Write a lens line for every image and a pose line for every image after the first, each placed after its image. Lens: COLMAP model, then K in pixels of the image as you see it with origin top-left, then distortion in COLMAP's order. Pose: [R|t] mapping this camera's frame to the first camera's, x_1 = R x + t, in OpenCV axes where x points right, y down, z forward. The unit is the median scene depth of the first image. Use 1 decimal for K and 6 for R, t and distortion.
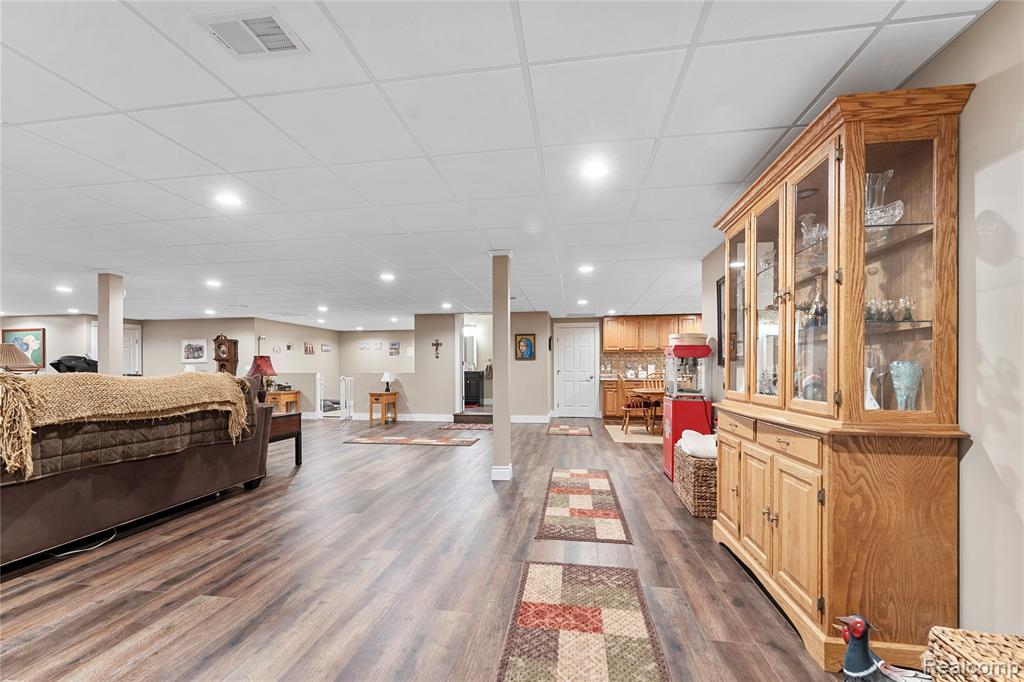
lens RADIAL K [[417.8, 0, 522.9], [0, 417.8, 370.8], [0, 0, 1]] dist [-0.000681, -0.000012]
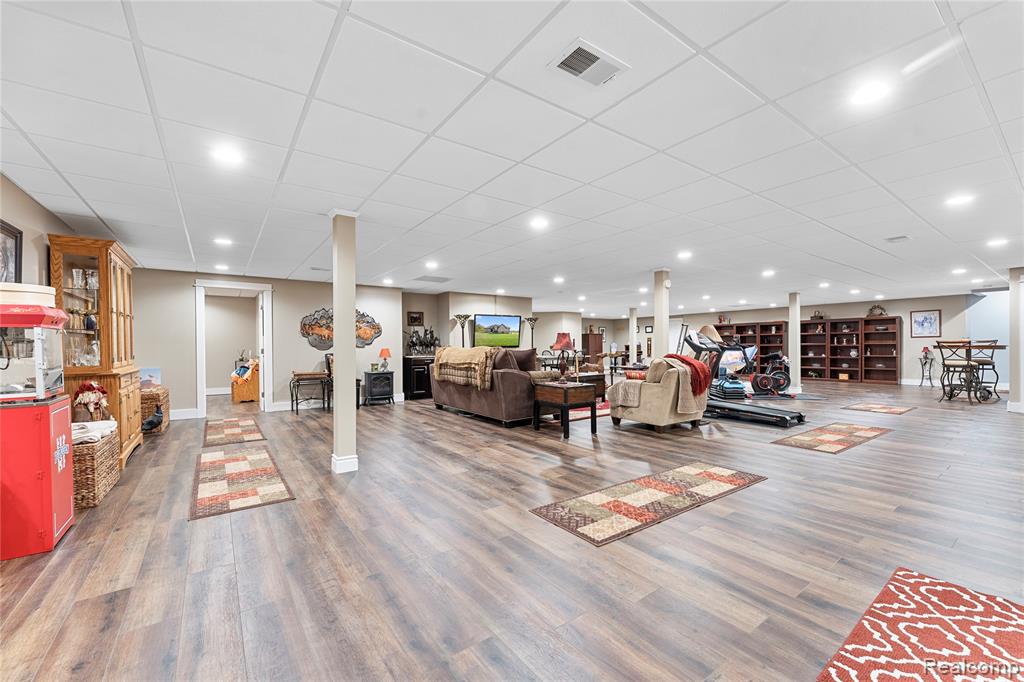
lens RADIAL K [[417.8, 0, 516.3], [0, 417.8, 346.0], [0, 0, 1]] dist [-0.000681, -0.000012]
pose [[-0.733797, 0.010135, -0.679293, 0.311287], [0.007700, 0.999949, 0.006601, -0.009011], [0.679325, -0.000387, -0.733838, 2.086317]]
